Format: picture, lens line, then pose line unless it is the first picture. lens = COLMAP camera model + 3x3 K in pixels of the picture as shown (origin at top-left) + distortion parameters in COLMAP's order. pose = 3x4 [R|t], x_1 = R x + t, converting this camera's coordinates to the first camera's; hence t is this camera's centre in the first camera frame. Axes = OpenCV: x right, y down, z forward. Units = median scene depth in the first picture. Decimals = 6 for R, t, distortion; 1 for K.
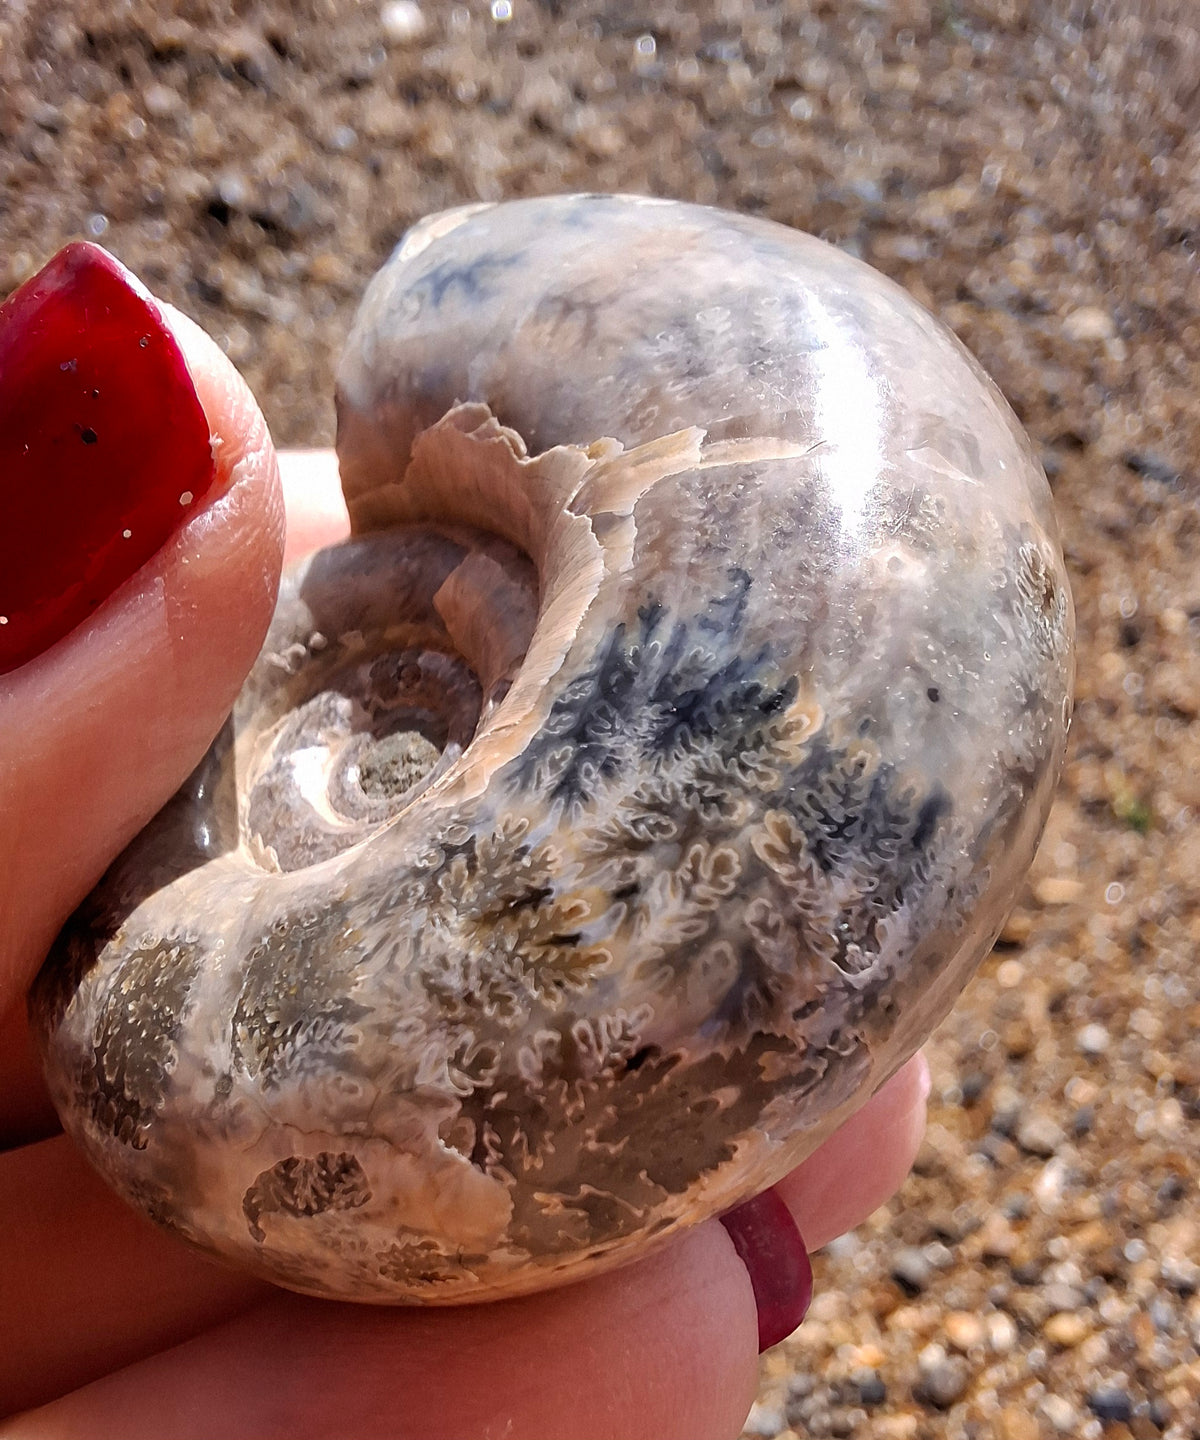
lens RADIAL K [[1257.9, 0, 612.9], [0, 1257.9, 774.6], [0, 0, 1]] dist [-0.065401, 0.026506]
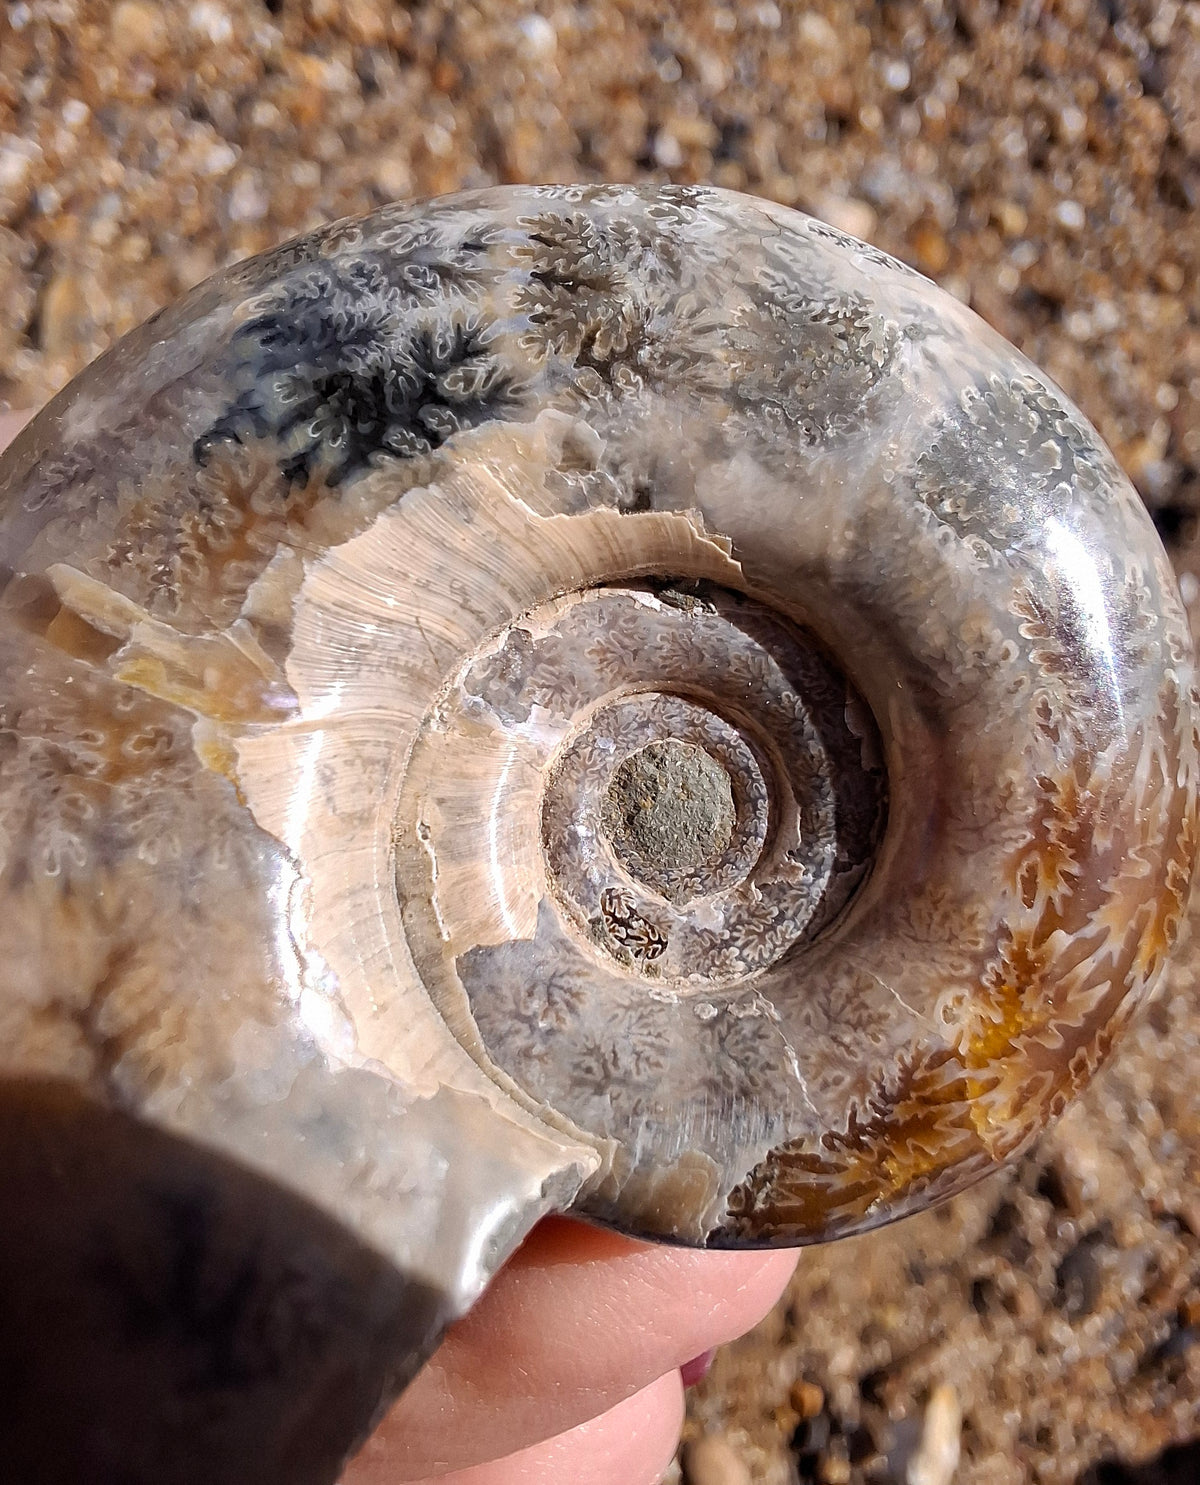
lens RADIAL K [[1265.6, 0, 609.7], [0, 1265.6, 705.0], [0, 0, 1]] dist [-0.043453, 0.001225]
pose [[-0.842243, -0.300109, 0.447841, -0.680243], [0.536378, -0.549851, 0.640283, -0.745221], [0.054091, 0.779486, 0.624080, 0.595609]]
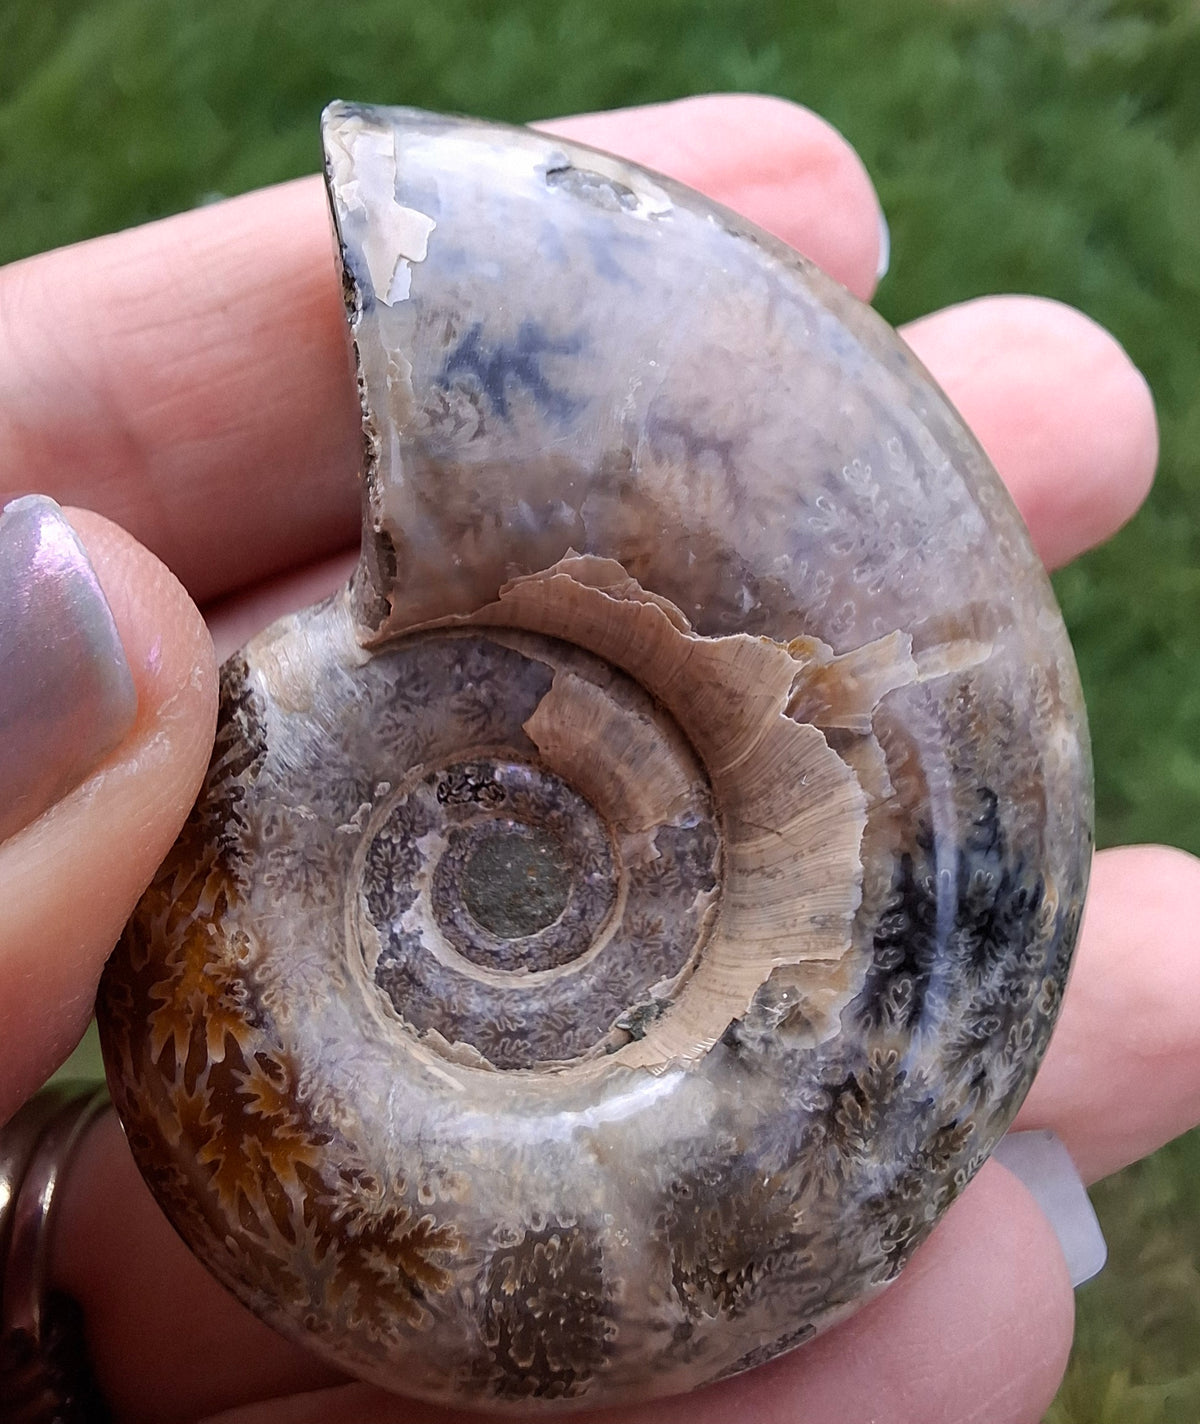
lens RADIAL K [[1253.5, 0, 605.9], [0, 1253.5, 618.1], [0, 0, 1]] dist [-0.088870, 0.142178]
pose [[0.756062, -0.299474, 0.581967, -0.869785], [0.001398, 0.889915, 0.456125, -0.903537], [-0.654499, -0.344045, 0.673249, 0.513307]]
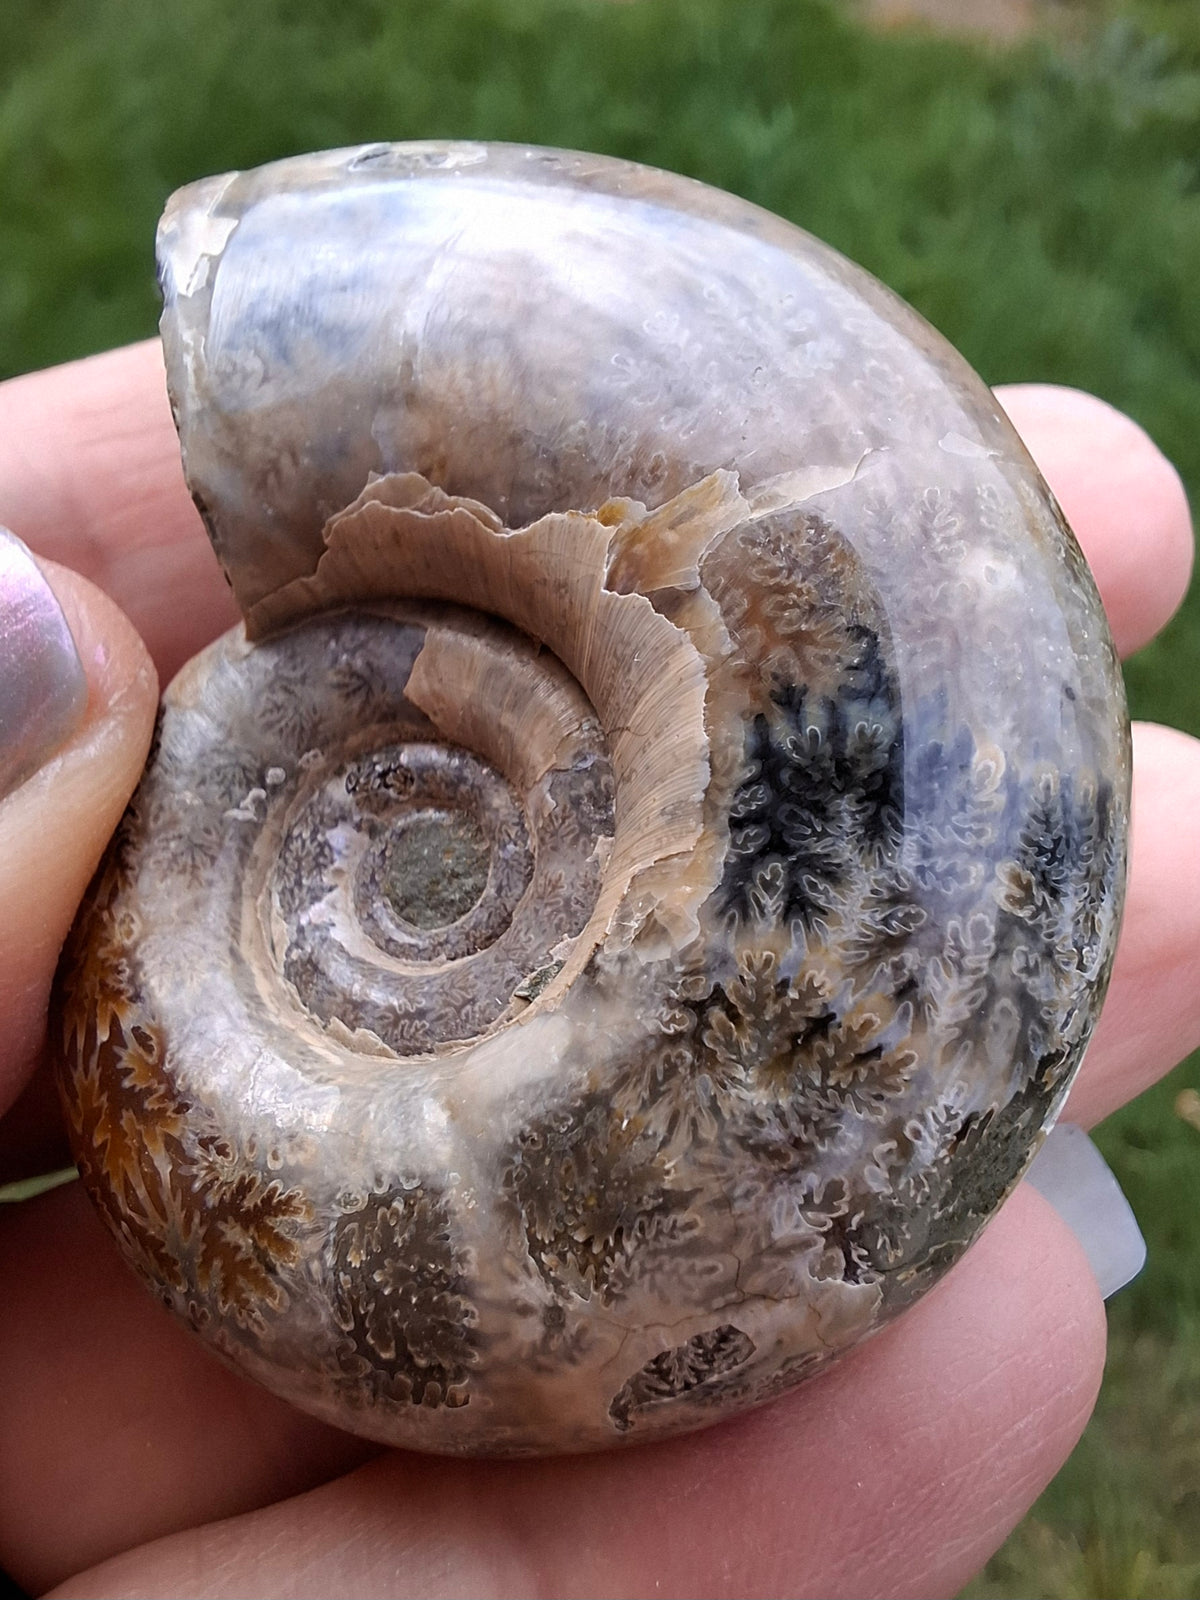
lens RADIAL K [[1348.3, 0, 617.7], [0, 1348.3, 786.1], [0, 0, 1]] dist [-0.043460, -0.006115]
pose [[0.889141, -0.355648, 0.287997, -0.433901], [0.292668, 0.925709, 0.239599, -0.373141], [-0.351815, -0.128750, 0.927173, 0.082433]]
